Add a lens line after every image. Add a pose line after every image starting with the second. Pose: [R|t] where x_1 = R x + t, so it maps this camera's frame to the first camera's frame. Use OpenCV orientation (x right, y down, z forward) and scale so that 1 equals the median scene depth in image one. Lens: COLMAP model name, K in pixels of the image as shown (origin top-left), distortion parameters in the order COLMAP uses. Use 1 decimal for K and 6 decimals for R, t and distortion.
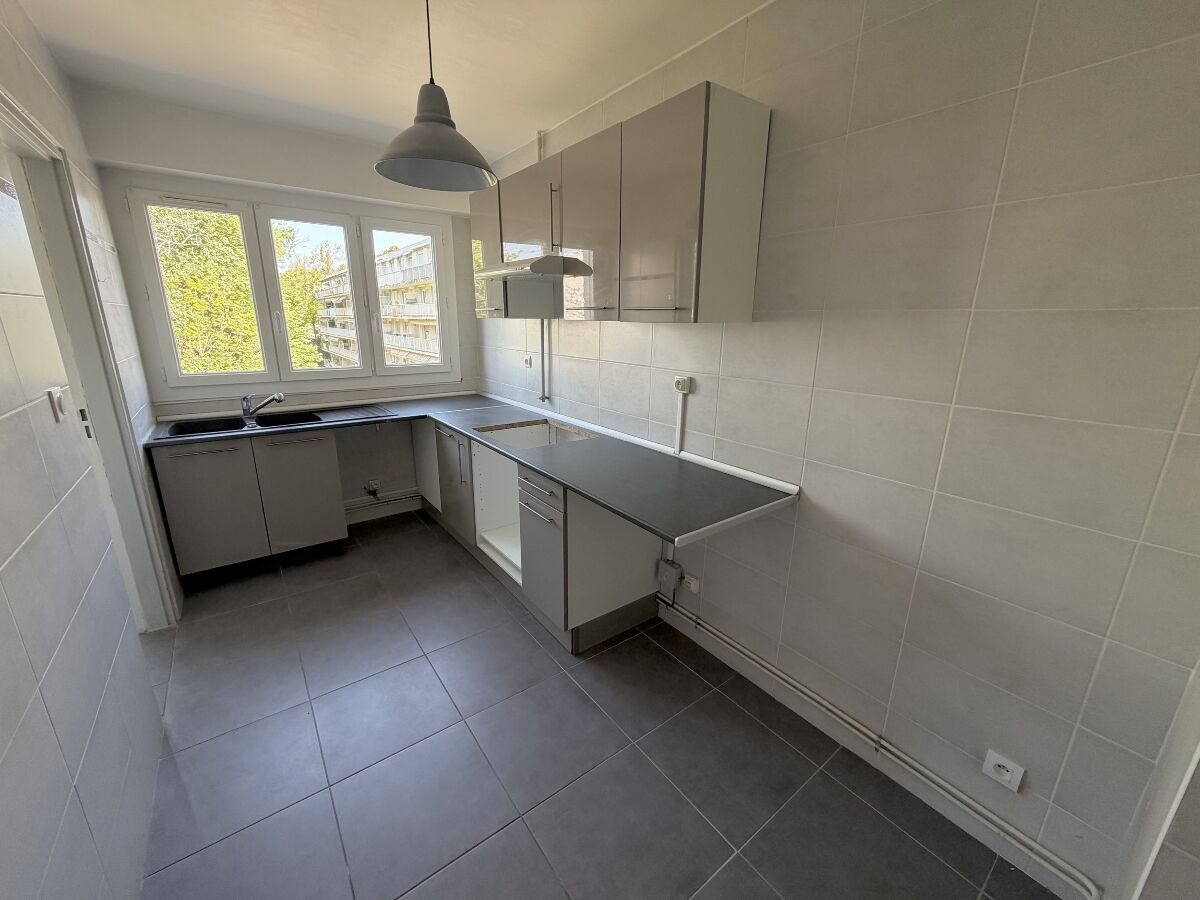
lens RADIAL K [[475.4, 0, 598.8], [0, 475.4, 449.4], [0, 0, 1]] dist [0.000269, -0.000033]
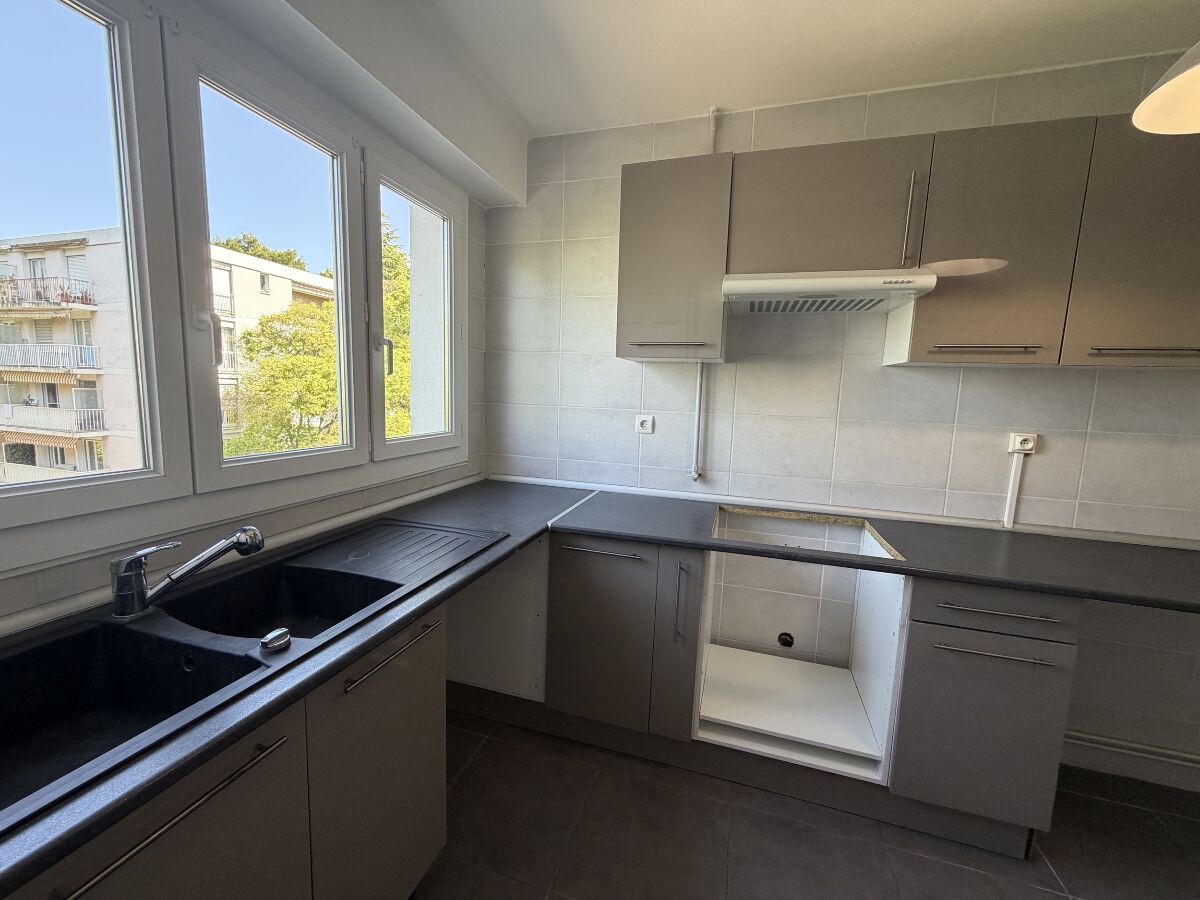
lens RADIAL K [[475.4, 0, 598.8], [0, 475.4, 449.4], [0, 0, 1]] dist [0.000269, -0.000033]
pose [[0.809435, -0.057639, 0.584374, -0.636997], [0.129738, 0.988132, -0.082242, -0.108192], [-0.572698, 0.142385, 0.807306, 0.524822]]
